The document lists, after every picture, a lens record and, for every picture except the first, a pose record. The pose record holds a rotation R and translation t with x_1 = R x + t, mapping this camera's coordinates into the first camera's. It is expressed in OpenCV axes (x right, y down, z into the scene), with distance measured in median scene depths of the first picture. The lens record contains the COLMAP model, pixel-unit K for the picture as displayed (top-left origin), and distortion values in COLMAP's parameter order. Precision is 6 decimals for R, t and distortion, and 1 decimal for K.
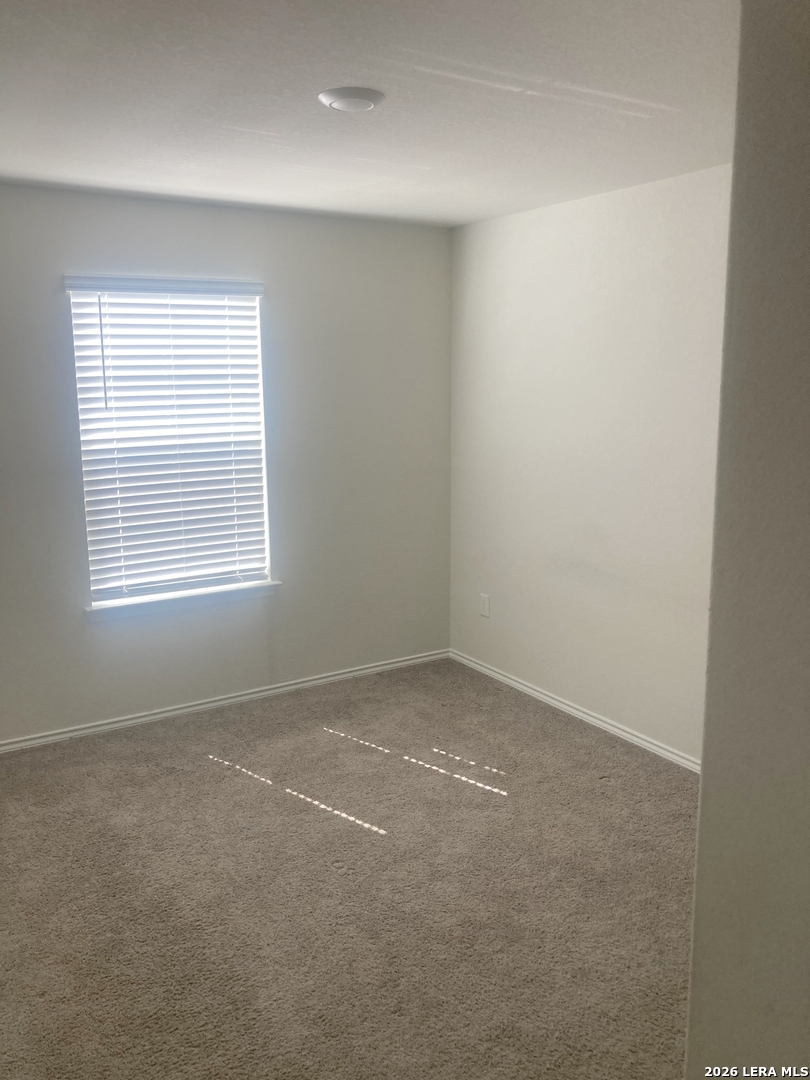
lens RADIAL K [[907.5, 0, 400.6], [0, 907.5, 540.3], [0, 0, 1]] dist [0.044781, -0.008287]
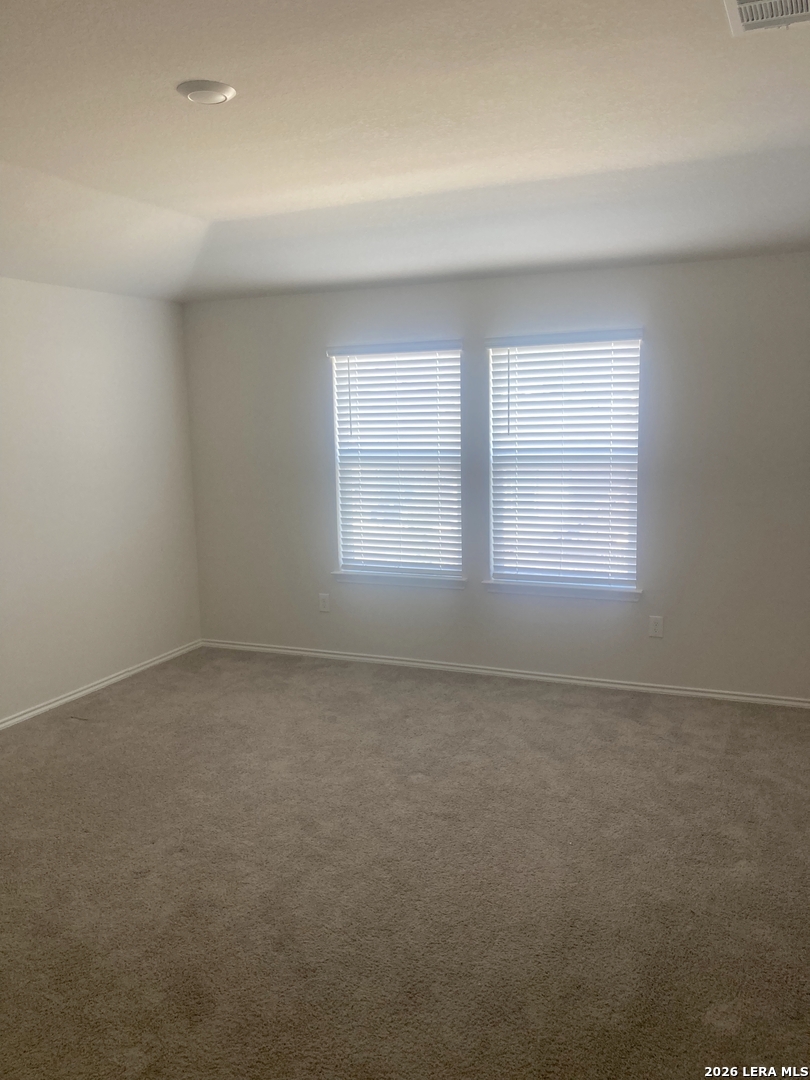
lens RADIAL K [[907.5, 0, 409.5], [0, 907.5, 536.5], [0, 0, 1]] dist [0.044781, -0.008287]
pose [[0.611753, 0.102190, -0.784420, 0.632595], [-0.136983, 0.990325, 0.022183, -0.006123], [0.779098, 0.093881, 0.619833, 0.081151]]
